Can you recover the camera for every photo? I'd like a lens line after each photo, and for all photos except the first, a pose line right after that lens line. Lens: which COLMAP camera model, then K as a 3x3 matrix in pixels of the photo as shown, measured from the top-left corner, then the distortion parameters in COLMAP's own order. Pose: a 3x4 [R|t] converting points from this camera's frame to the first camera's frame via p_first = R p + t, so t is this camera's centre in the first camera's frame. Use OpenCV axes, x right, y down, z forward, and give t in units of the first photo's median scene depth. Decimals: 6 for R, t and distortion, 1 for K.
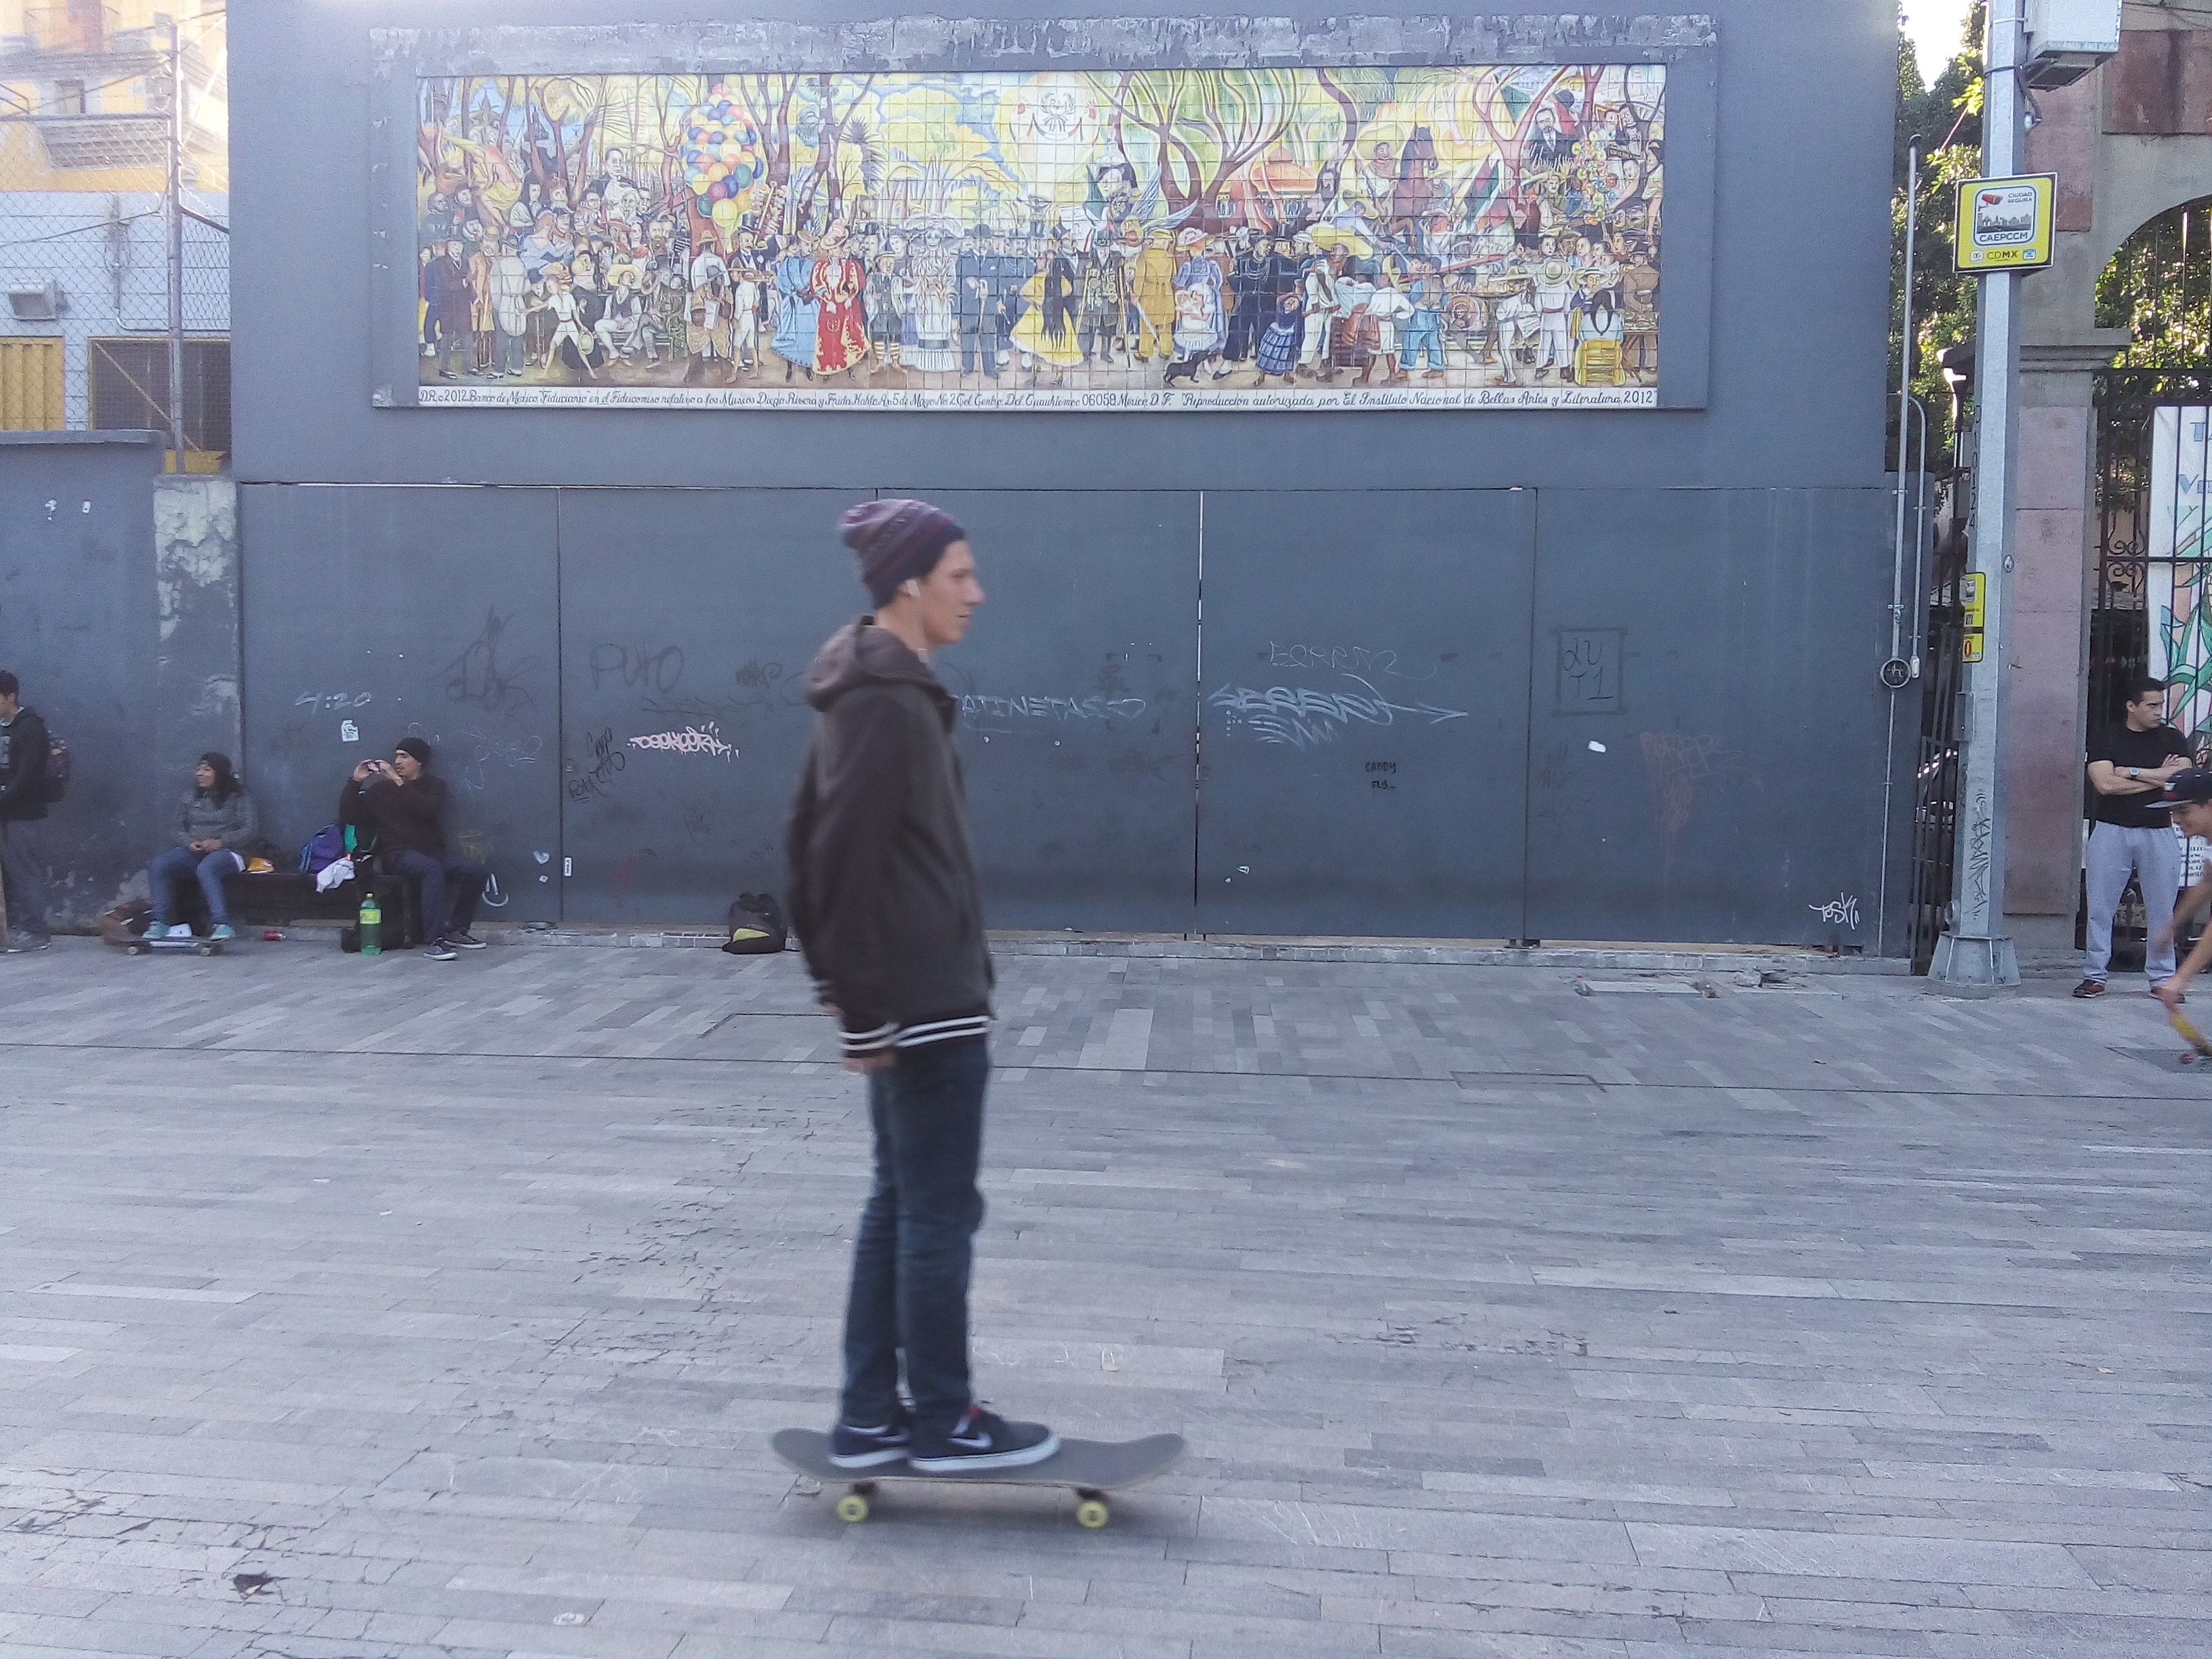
lens RADIAL K [[1969.7, 0, 1109.6], [0, 1969.7, 836.4], [0, 0, 1]] dist [0.077741, -0.179956]
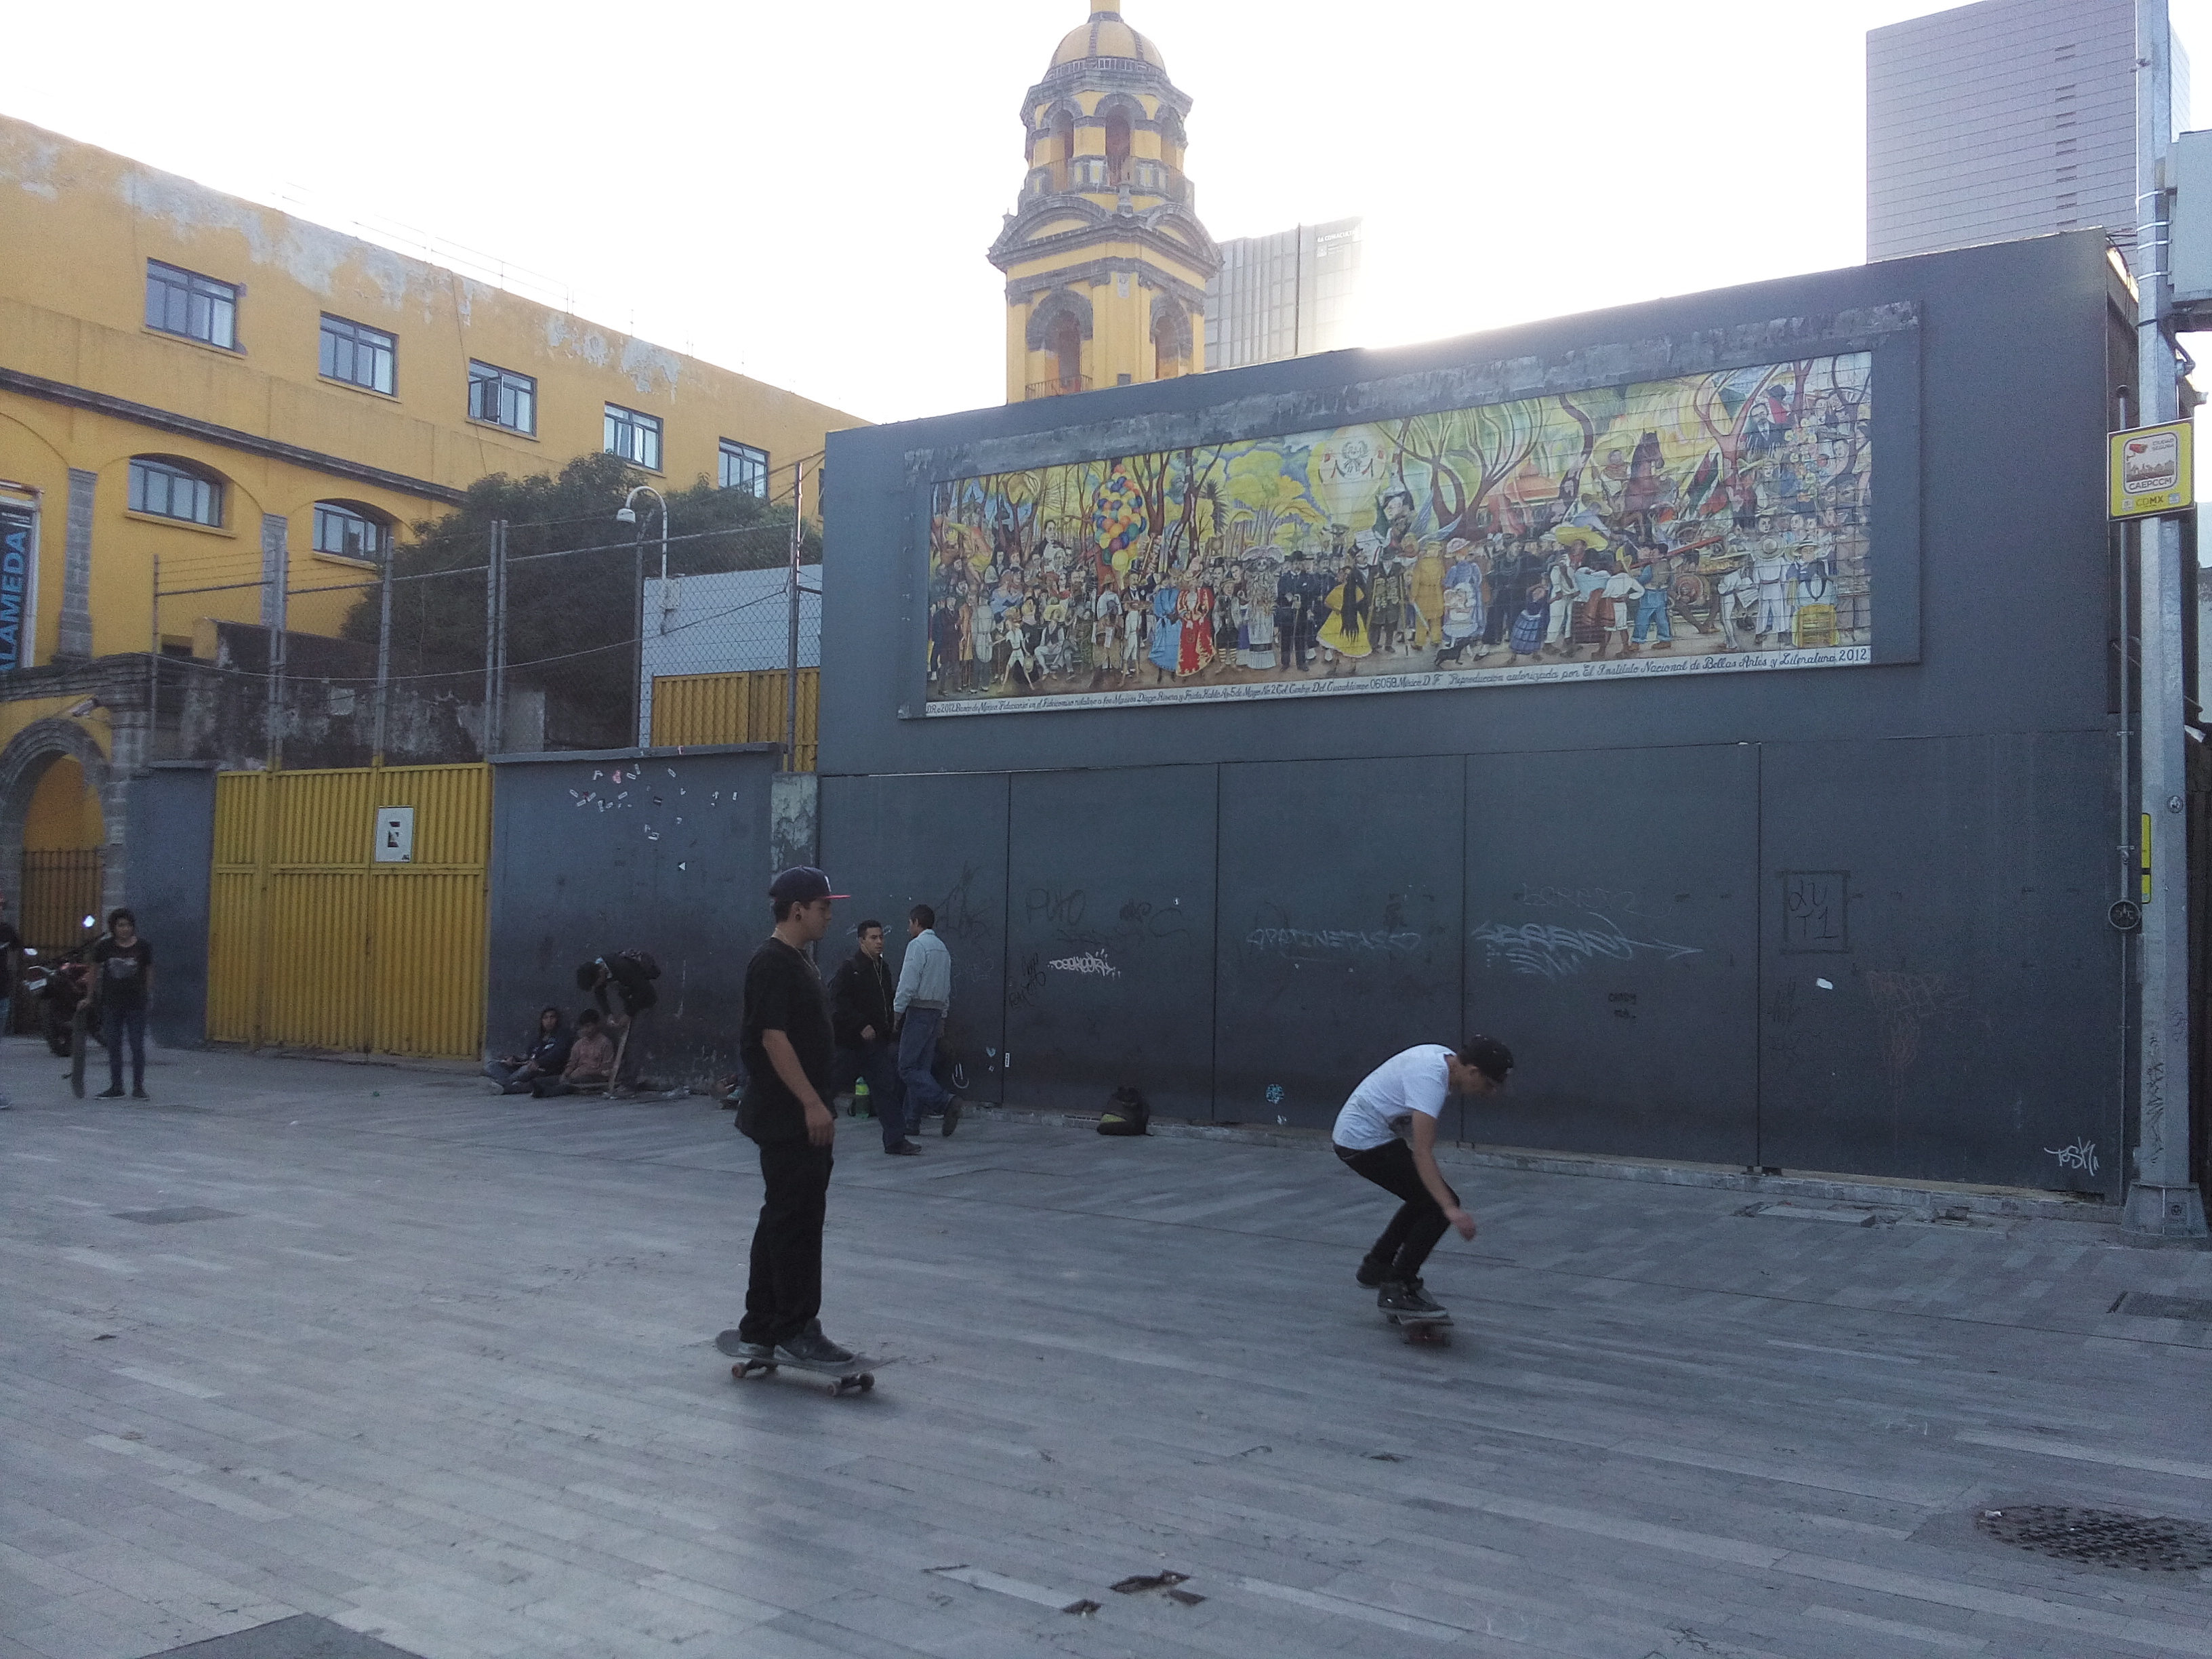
lens RADIAL K [[1969.7, 0, 1098.6], [0, 1969.7, 838.6], [0, 0, 1]] dist [0.077741, -0.179956]
pose [[0.866638, -0.016113, -0.498677, 0.439036], [-0.044251, 0.993057, -0.108991, 0.009751], [0.496971, 0.116523, 0.859908, -0.101386]]
